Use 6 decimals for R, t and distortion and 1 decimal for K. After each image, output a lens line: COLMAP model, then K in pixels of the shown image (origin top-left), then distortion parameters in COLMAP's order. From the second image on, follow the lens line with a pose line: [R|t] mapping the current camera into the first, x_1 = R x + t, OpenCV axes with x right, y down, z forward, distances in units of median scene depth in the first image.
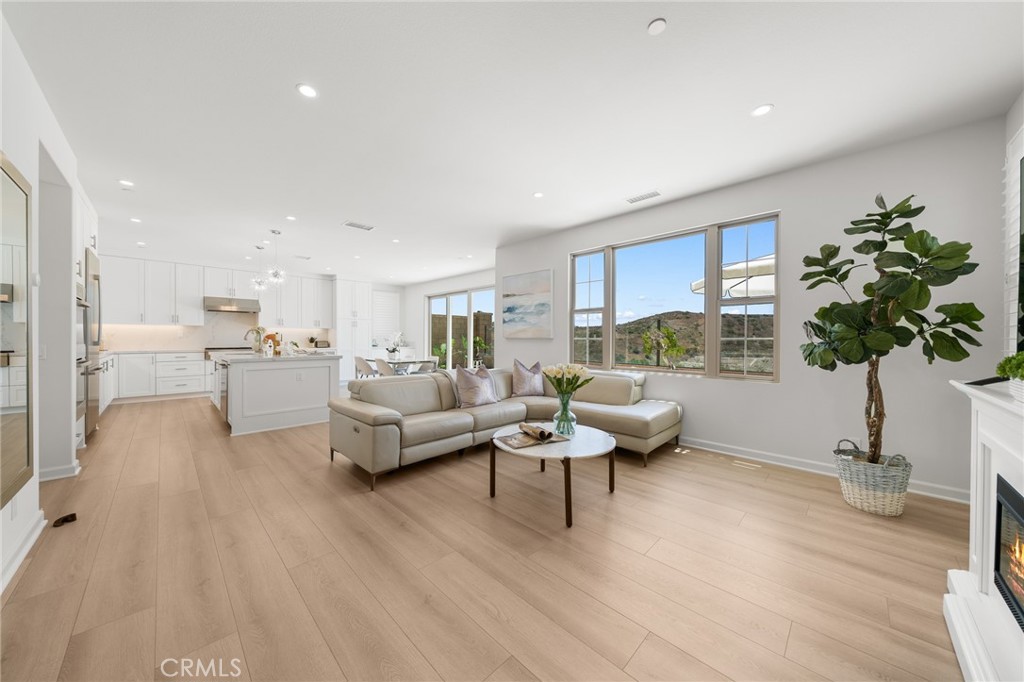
lens RADIAL K [[348.3, 0, 507.9], [0, 348.3, 337.4], [0, 0, 1]] dist [-0.002516, -0.000227]
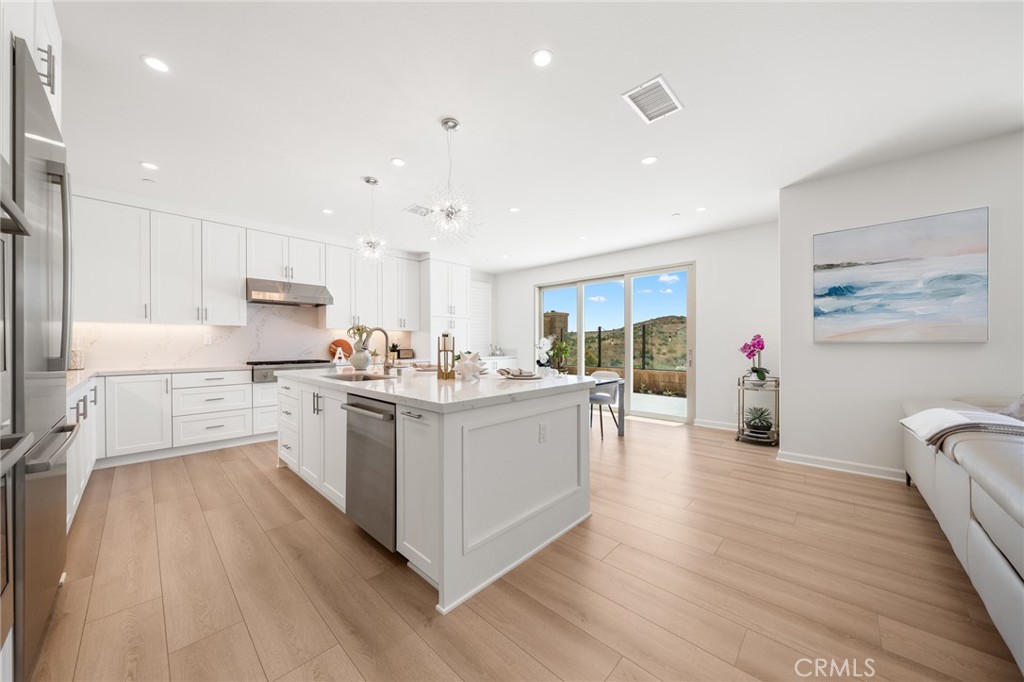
lens RADIAL K [[352.7, 0, 511.9], [0, 352.7, 343.9], [0, 0, 1]] dist [-0.002540, -0.000206]
pose [[0.999455, -0.006518, 0.032366, -0.521186], [0.006457, 0.999977, 0.002013, -0.000337], [-0.032379, -0.001803, 0.999474, 0.445315]]
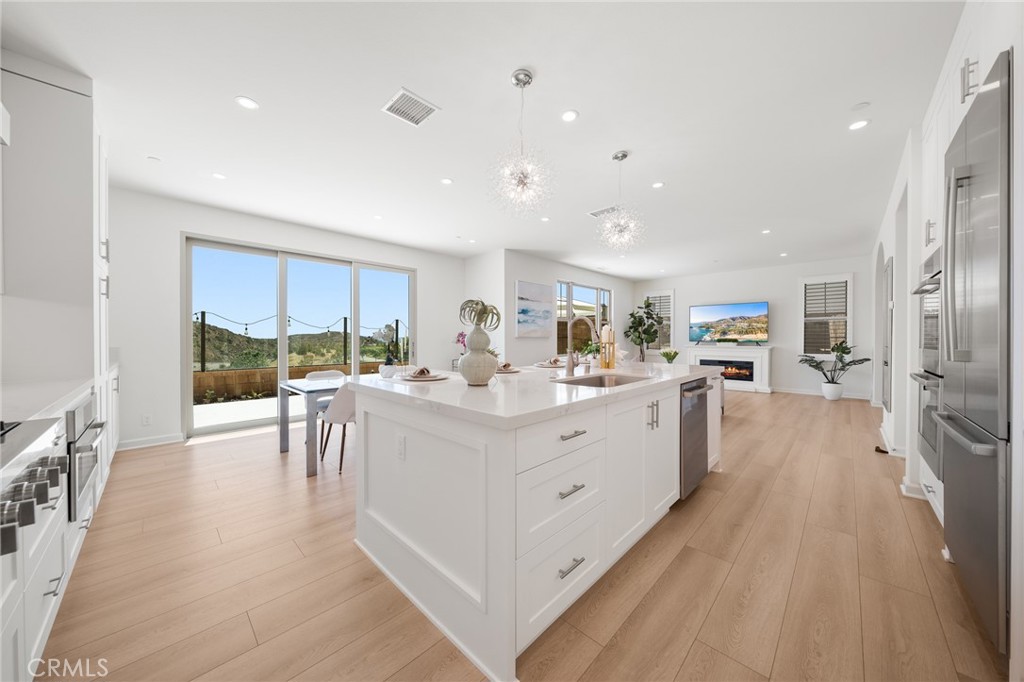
lens RADIAL K [[348.3, 0, 507.9], [0, 348.3, 337.4], [0, 0, 1]] dist [-0.002516, -0.000227]
pose [[-0.016733, -0.004047, 0.999852, -1.089921], [-0.003552, 0.999986, 0.003988, -0.001148], [-0.999854, -0.003485, -0.016747, 1.047573]]
